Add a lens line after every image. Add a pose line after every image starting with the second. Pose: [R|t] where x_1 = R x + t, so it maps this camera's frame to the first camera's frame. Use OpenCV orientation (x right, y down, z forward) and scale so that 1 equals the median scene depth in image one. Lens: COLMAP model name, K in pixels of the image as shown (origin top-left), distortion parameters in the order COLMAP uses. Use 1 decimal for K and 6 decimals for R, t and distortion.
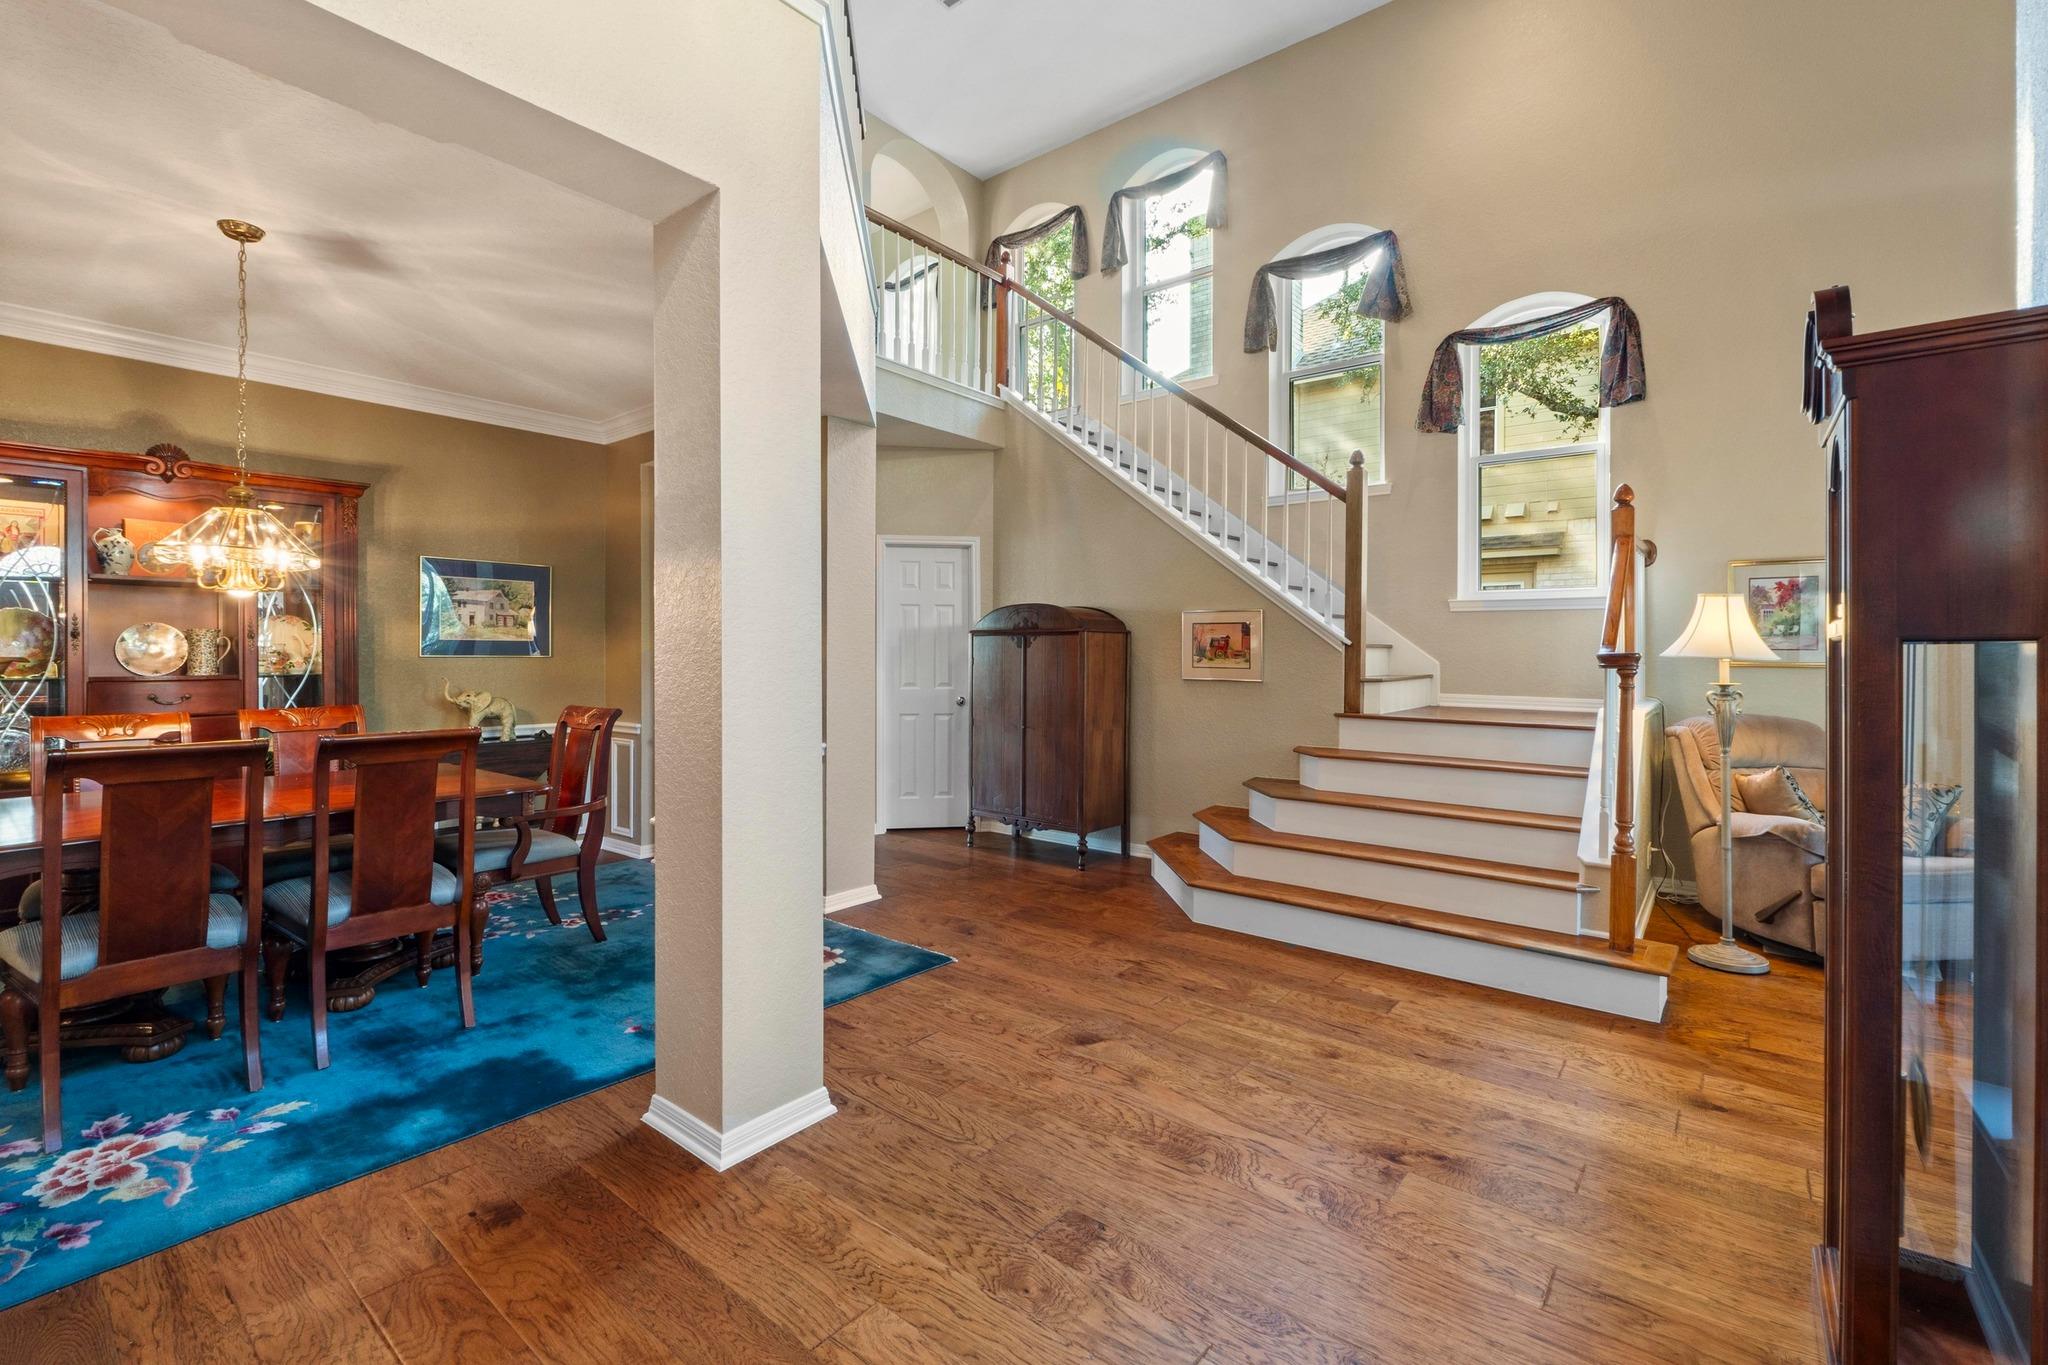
lens RADIAL K [[885.5, 0, 1007.0], [0, 885.5, 655.6], [0, 0, 1]] dist [-0.003801, -0.001213]
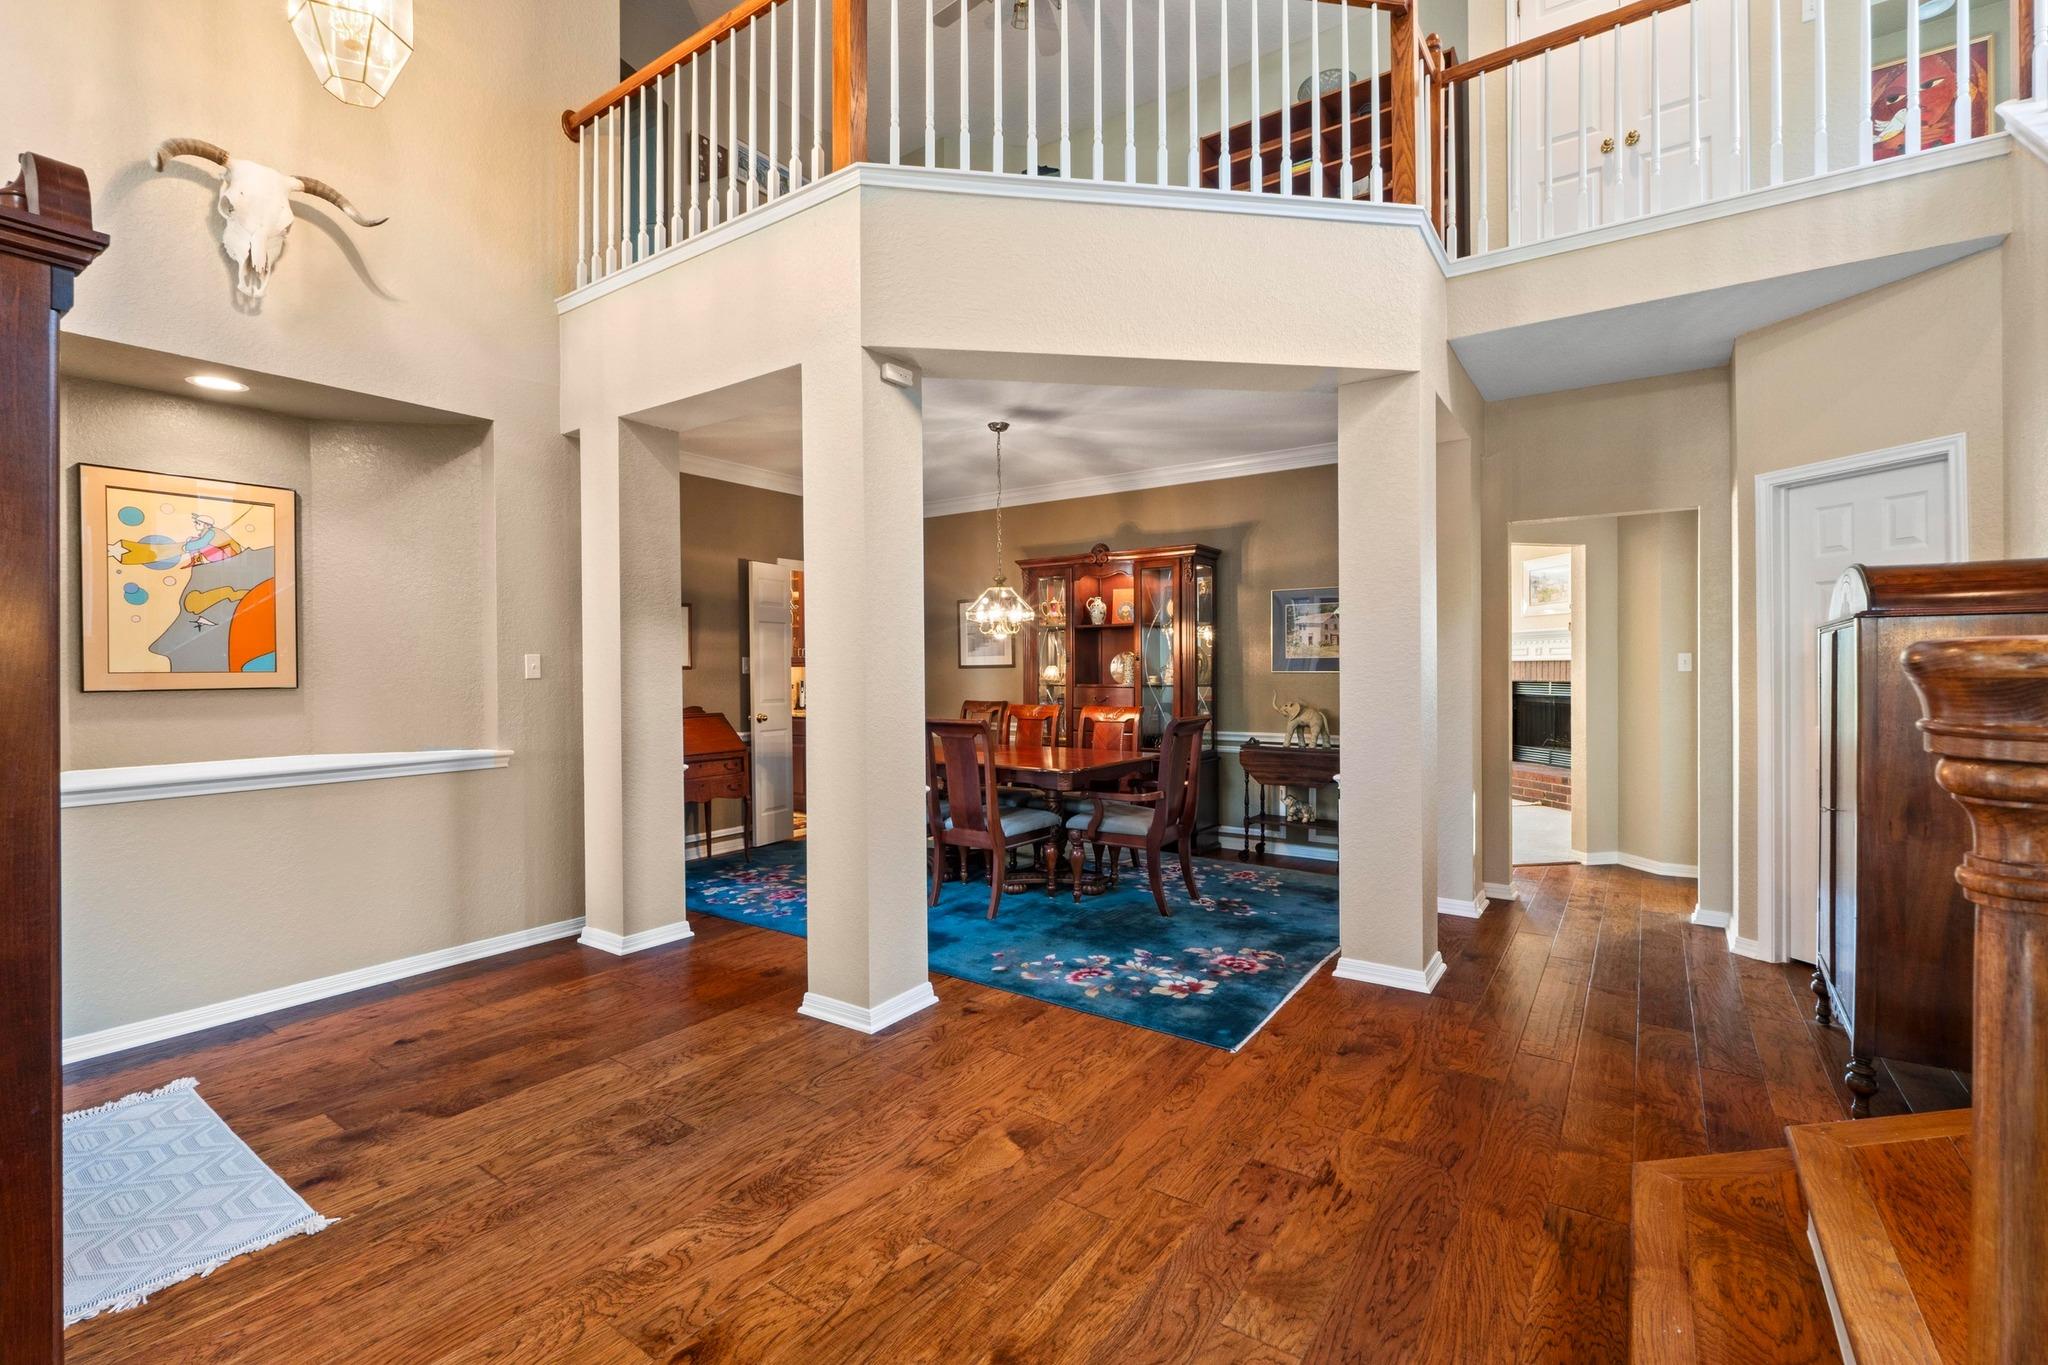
lens RADIAL K [[885.5, 0, 1012.5], [0, 885.5, 679.7], [0, 0, 1]] dist [-0.003801, -0.001213]
pose [[0.085932, 0.007448, -0.996273, 0.713527], [0.003103, 0.999965, 0.007743, 0.000249], [0.996296, -0.003757, 0.085906, 0.723000]]
